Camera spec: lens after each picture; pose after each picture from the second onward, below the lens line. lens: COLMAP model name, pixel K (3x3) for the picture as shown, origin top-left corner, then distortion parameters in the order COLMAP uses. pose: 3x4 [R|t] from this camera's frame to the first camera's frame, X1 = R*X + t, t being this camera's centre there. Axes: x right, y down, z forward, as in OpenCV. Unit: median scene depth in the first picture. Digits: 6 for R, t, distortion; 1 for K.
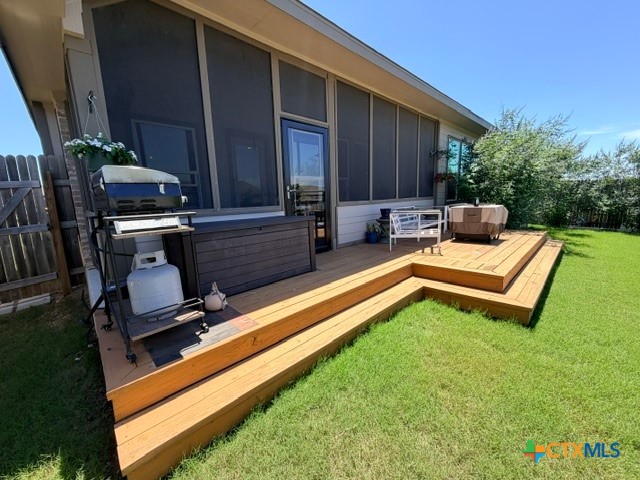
lens RADIAL K [[257.0, 0, 320.5], [0, 257.0, 241.0], [0, 0, 1]] dist [0.002669, 0.000097]
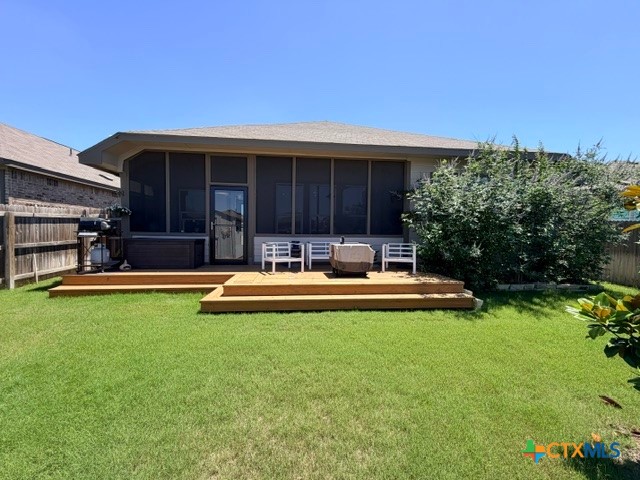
lens RADIAL K [[257.0, 0, 320.5], [0, 257.0, 240.1], [0, 0, 1]] dist [0.002669, 0.000097]
pose [[0.786370, 0.068652, -0.613929, 1.424748], [-0.142439, 0.987177, -0.072058, -0.067676], [0.601110, 0.144111, 0.786065, 0.075035]]
